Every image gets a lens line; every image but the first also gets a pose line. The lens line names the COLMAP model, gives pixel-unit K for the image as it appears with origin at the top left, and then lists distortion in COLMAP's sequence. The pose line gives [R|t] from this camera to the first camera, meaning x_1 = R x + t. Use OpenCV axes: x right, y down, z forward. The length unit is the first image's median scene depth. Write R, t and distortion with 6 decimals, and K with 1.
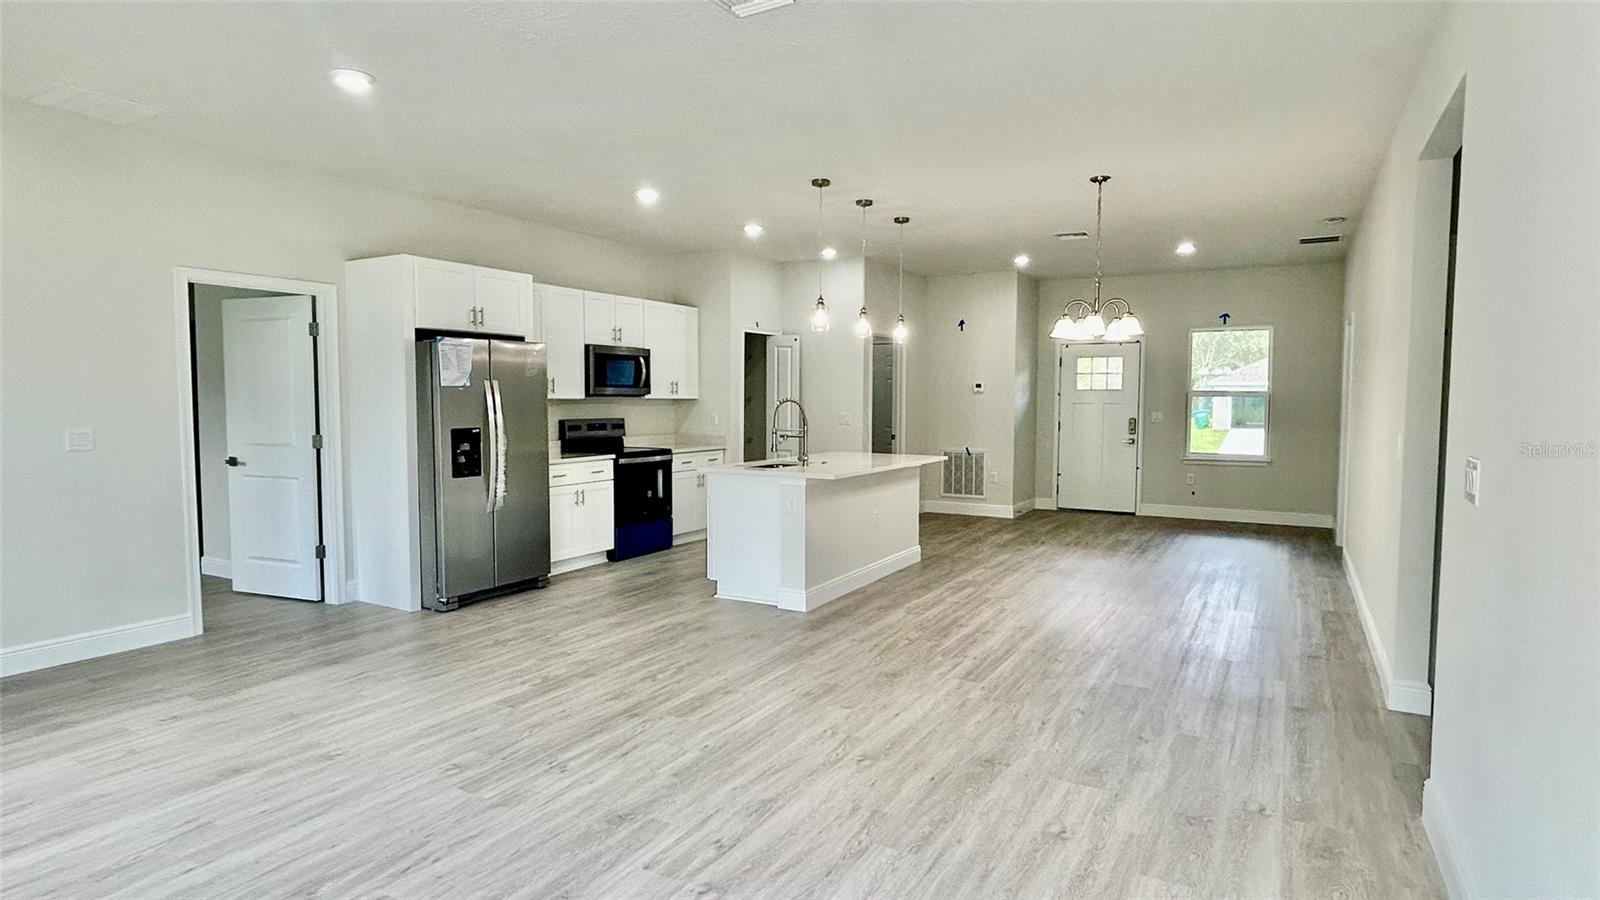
lens RADIAL K [[865.1, 0, 799.9], [0, 865.1, 452.0], [0, 0, 1]] dist [0.001329, -0.003566]
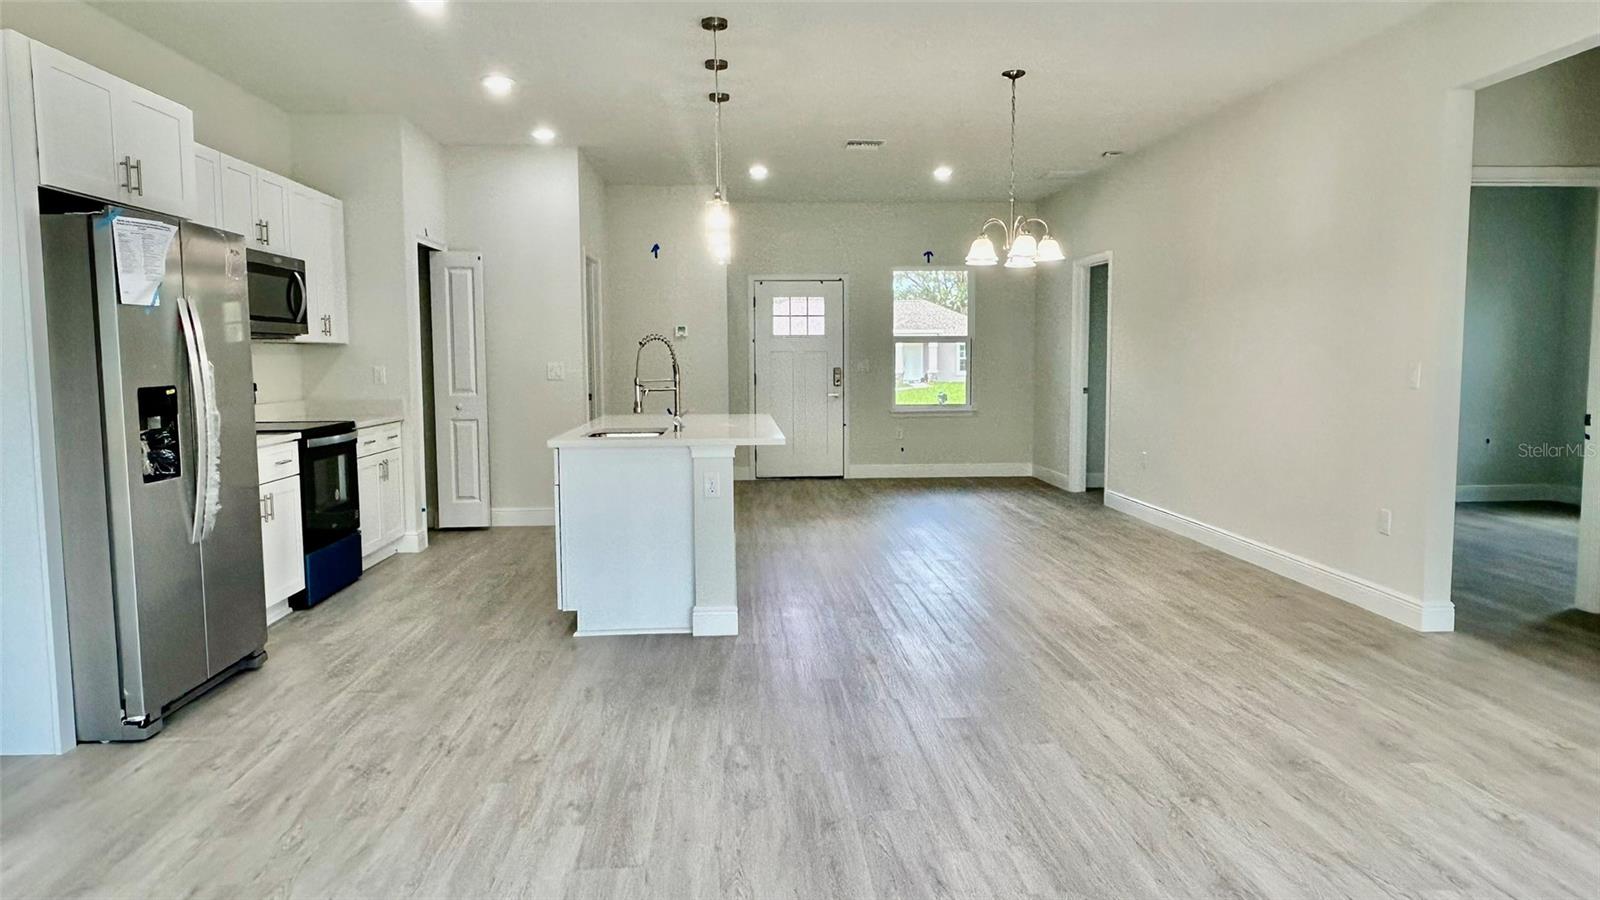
lens RADIAL K [[1043.8, 0, 802.7], [0, 1043.8, 451.3], [0, 0, 1]] dist [-0.000824, -0.006052]
pose [[0.835233, -0.058374, 0.546789, -0.414024], [0.043749, 0.998252, 0.039744, 0.003235], [-0.548153, -0.009274, 0.836326, 0.262791]]
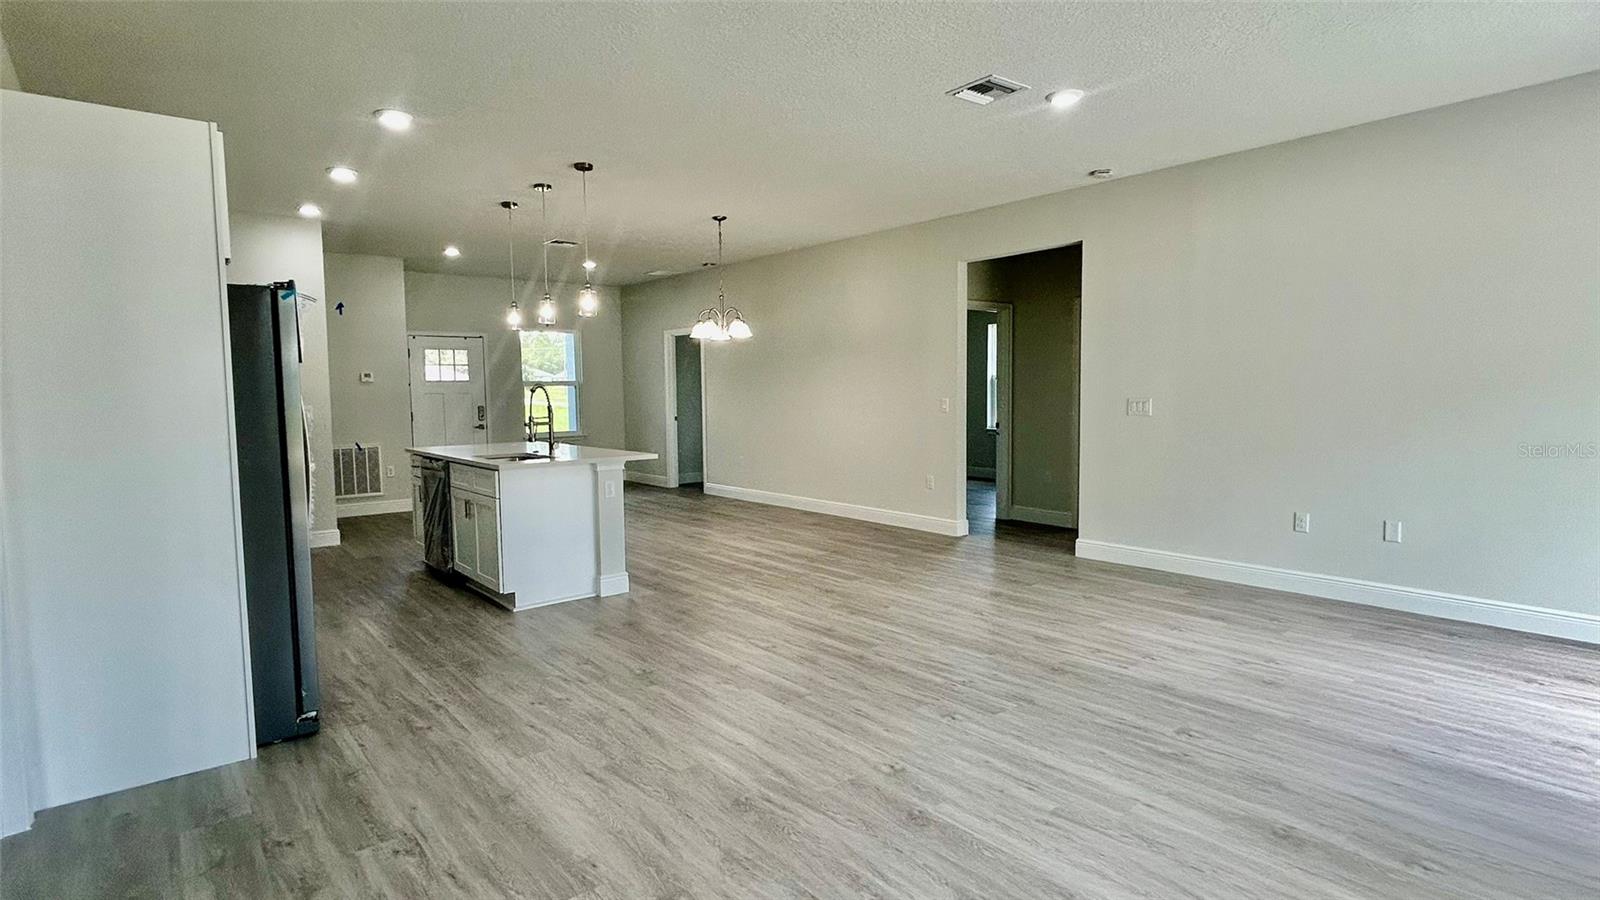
lens RADIAL K [[804.4, 0, 799.7], [0, 804.4, 445.8], [0, 0, 1]] dist [0.005167, 0.000323]
pose [[0.353771, -0.074698, 0.932344, -0.810007], [0.072978, 0.995972, 0.052105, -0.022314], [-0.932481, 0.049608, 0.357798, 0.469836]]
